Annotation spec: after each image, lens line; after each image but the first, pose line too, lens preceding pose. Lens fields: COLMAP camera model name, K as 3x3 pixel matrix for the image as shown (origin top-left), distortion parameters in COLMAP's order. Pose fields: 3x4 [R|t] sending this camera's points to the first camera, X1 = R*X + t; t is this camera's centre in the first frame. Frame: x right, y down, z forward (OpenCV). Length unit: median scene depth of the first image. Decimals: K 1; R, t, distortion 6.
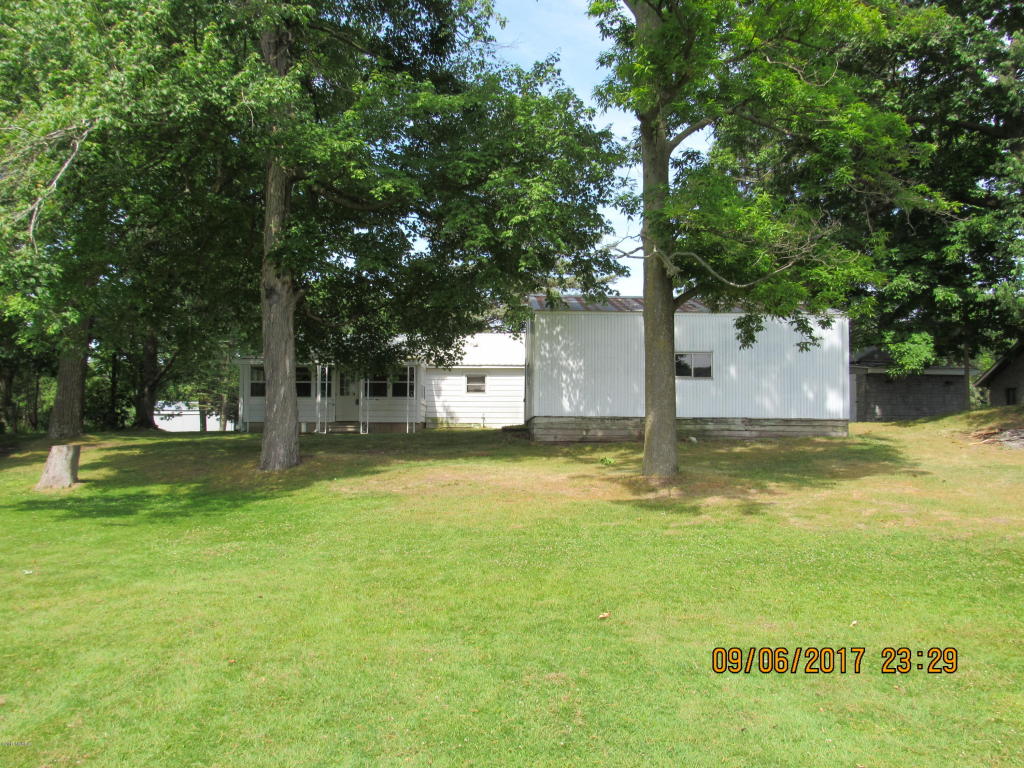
lens RADIAL K [[932.9, 0, 511.2], [0, 932.9, 385.3], [0, 0, 1]] dist [-0.016590, 0.000000]
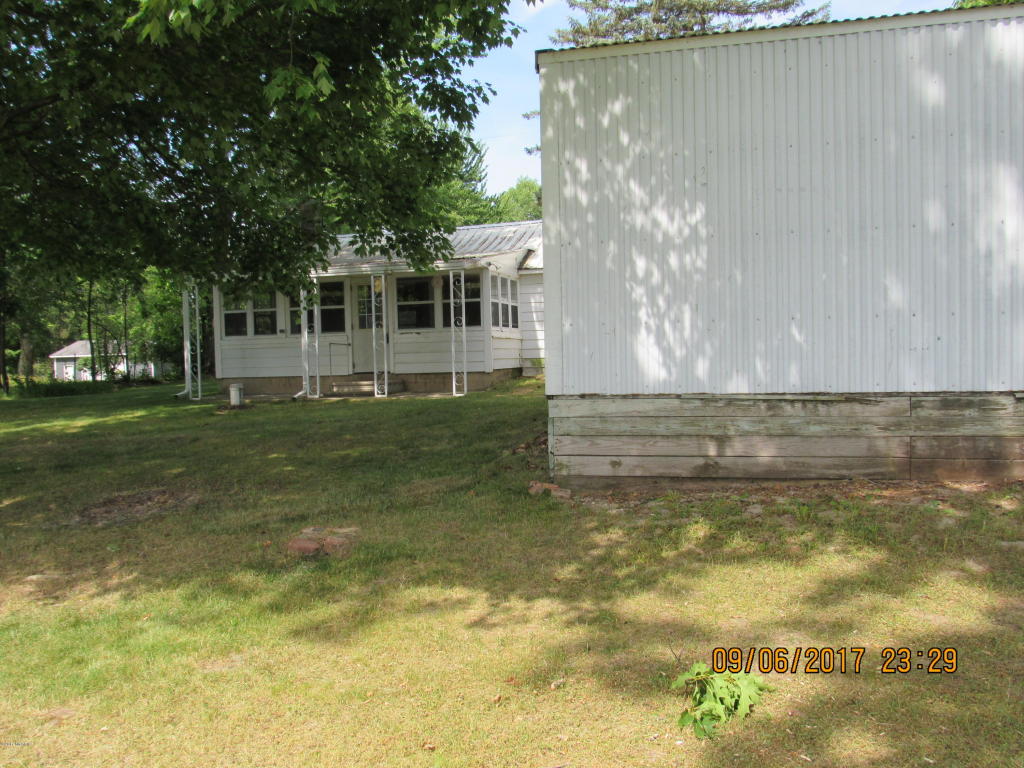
lens RADIAL K [[932.9, 0, 513.3], [0, 932.9, 381.3], [0, 0, 1]] dist [-0.016590, 0.000000]
pose [[0.962966, -0.019030, -0.268950, 0.097714], [0.042241, 0.995836, 0.080781, 0.002276], [0.266293, -0.089151, 0.959761, 0.693327]]
